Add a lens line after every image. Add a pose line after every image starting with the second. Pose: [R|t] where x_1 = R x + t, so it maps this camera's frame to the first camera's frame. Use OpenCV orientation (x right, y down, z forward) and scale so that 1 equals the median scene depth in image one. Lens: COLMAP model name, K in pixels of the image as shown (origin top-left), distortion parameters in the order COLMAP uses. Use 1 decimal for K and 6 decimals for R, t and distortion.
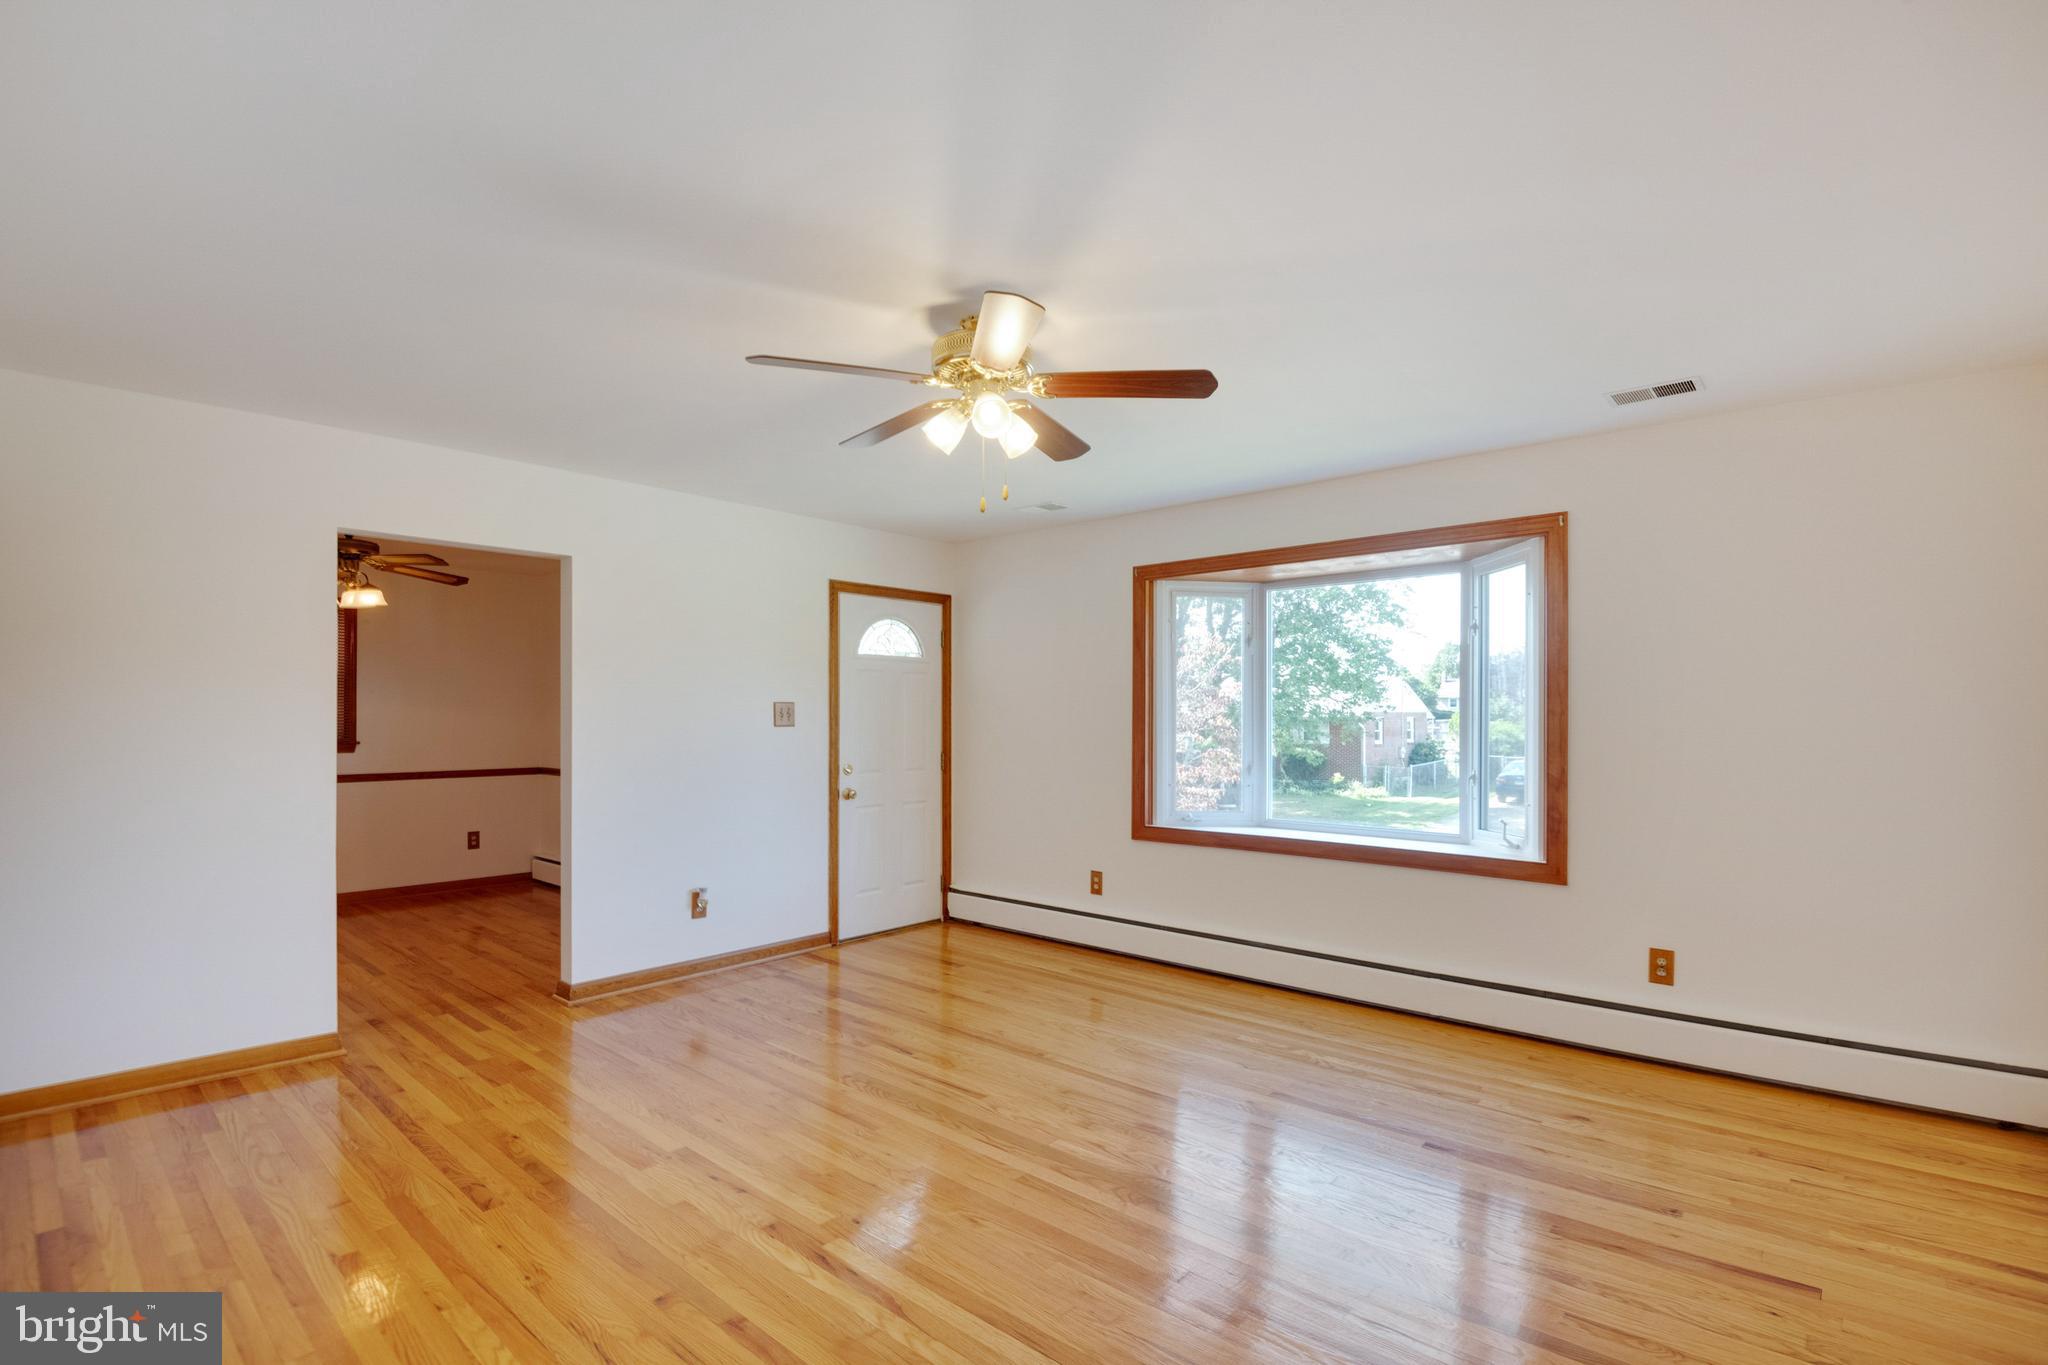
lens RADIAL K [[941.3, 0, 1021.8], [0, 941.3, 691.2], [0, 0, 1]] dist [0.015982, -0.016968]
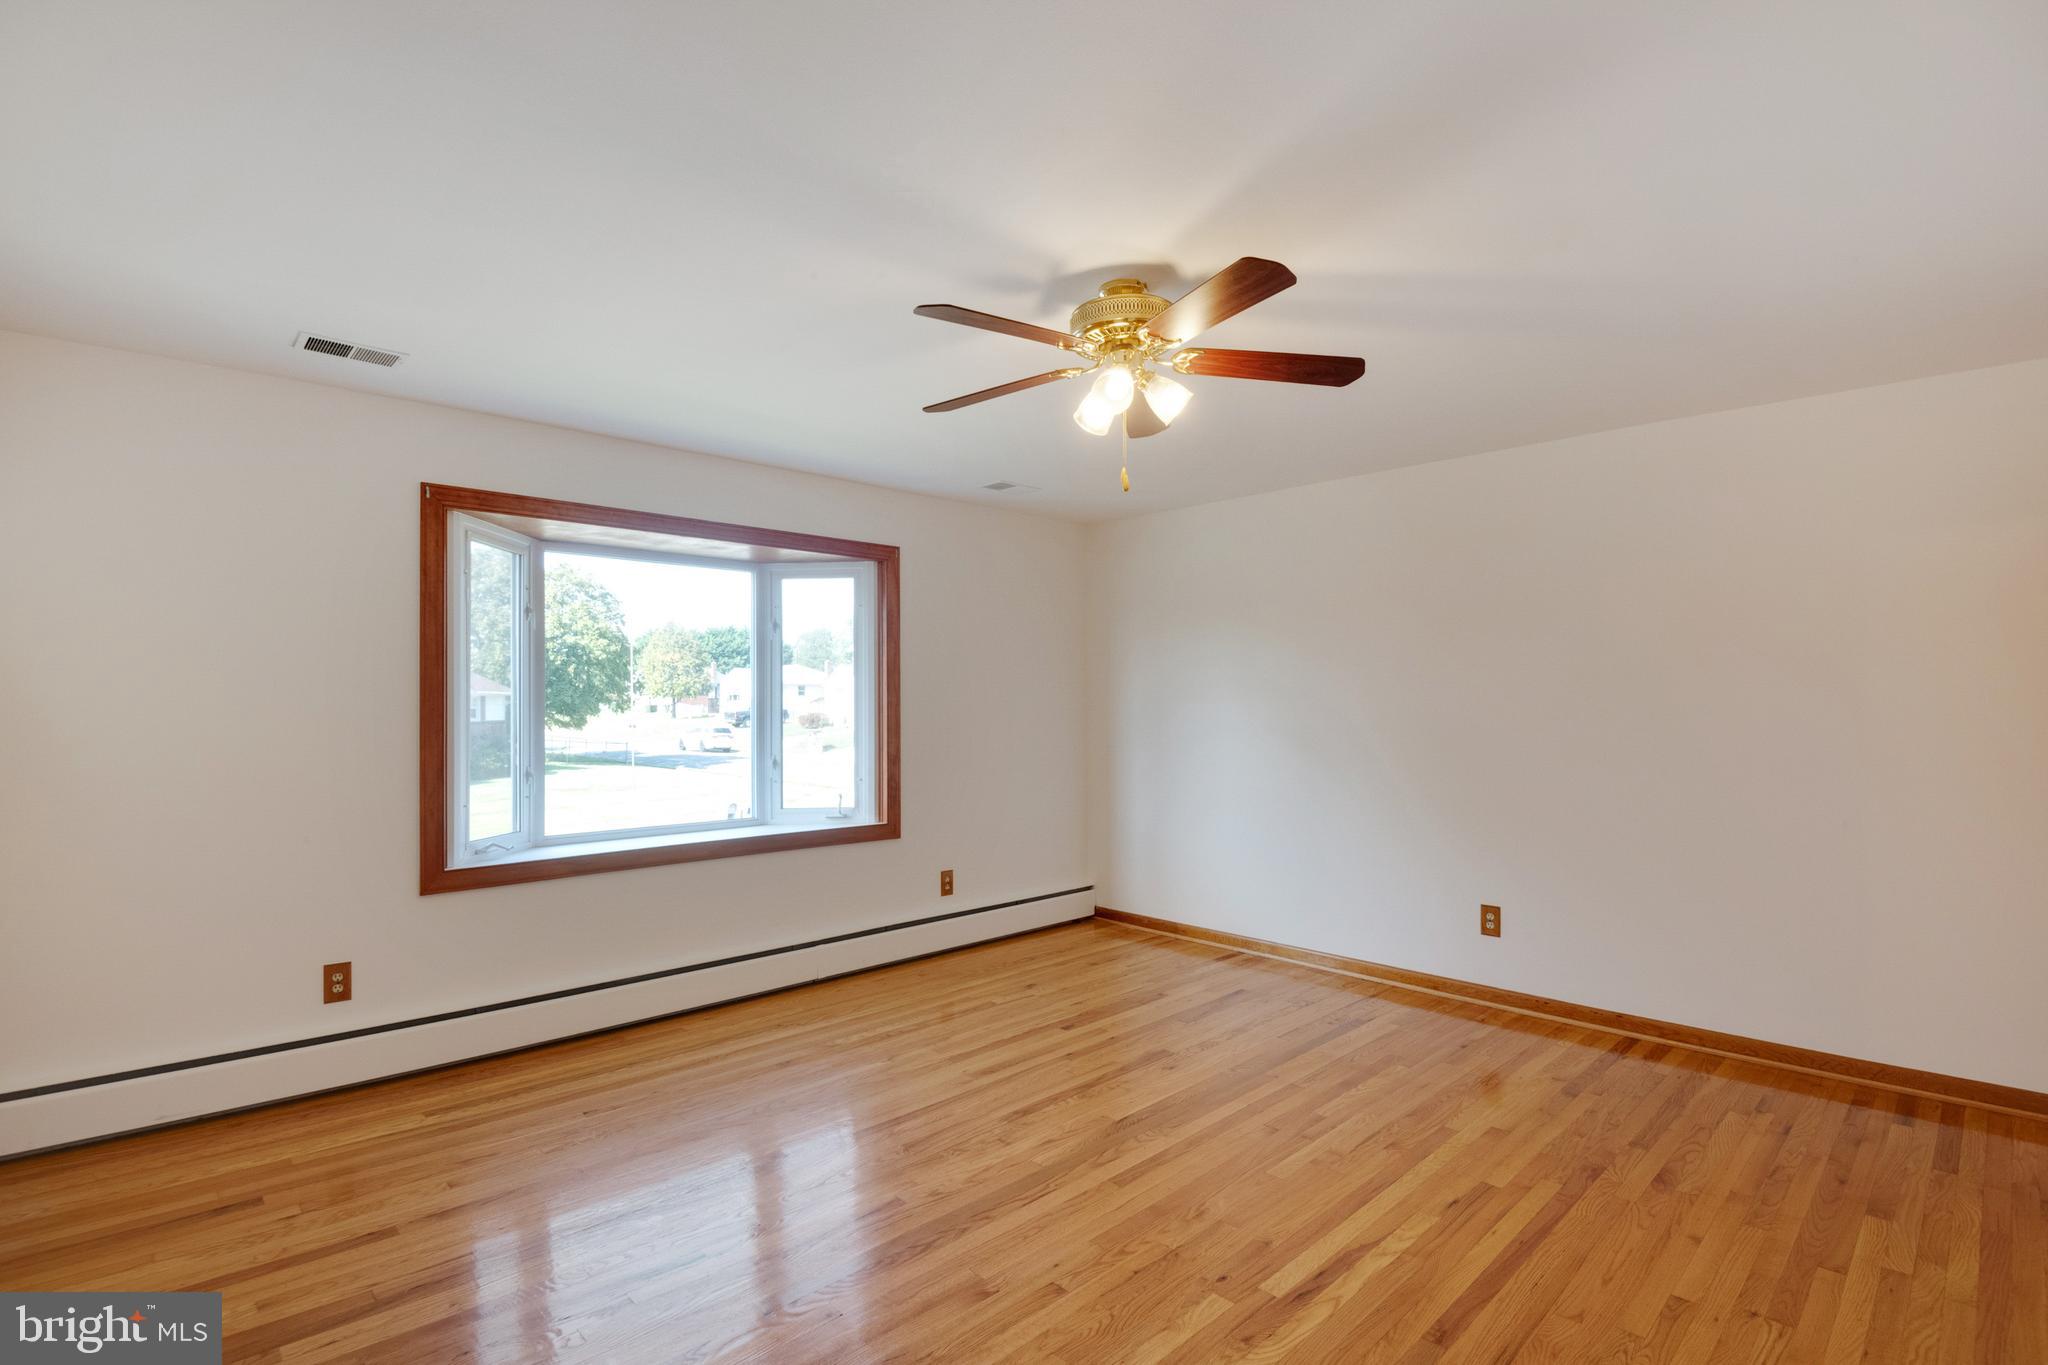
lens RADIAL K [[958.7, 0, 1015.9], [0, 958.7, 694.7], [0, 0, 1]] dist [0.010497, -0.027796]
pose [[0.094529, 0.011069, 0.995461, -0.705857], [-0.022326, 0.999710, -0.008997, 0.018606], [-0.995272, -0.021374, 0.094749, 0.723934]]
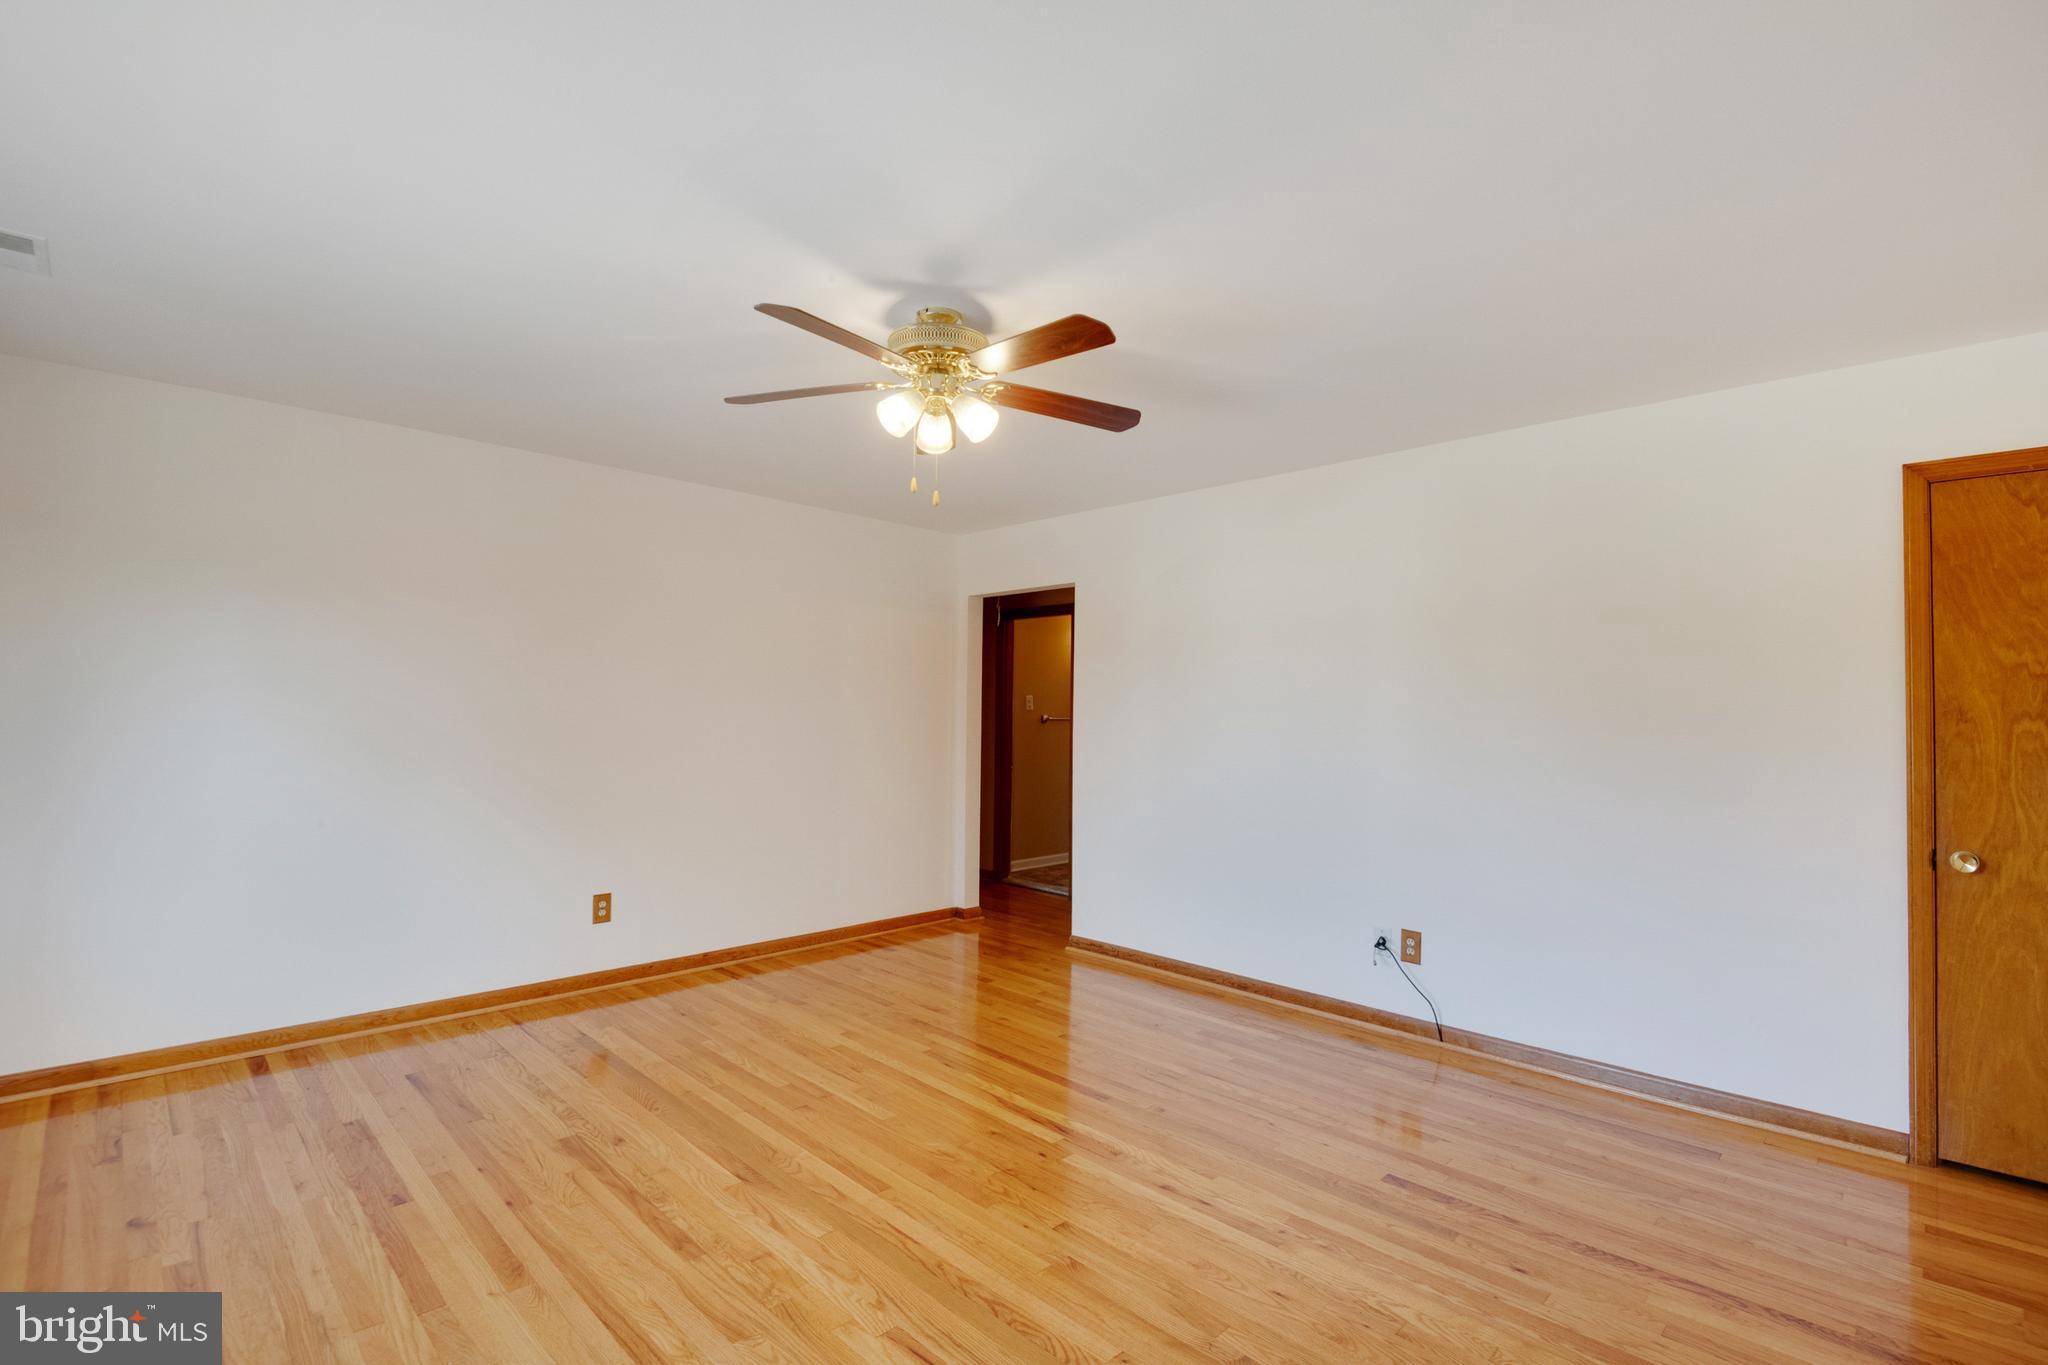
lens RADIAL K [[941.3, 0, 1021.8], [0, 941.3, 691.2], [0, 0, 1]] dist [0.015982, -0.016968]
pose [[-0.998027, -0.012867, 0.061461, -0.137499], [-0.015729, 0.998803, -0.046309, 0.036399], [-0.060792, -0.047184, -0.997035, 1.401047]]
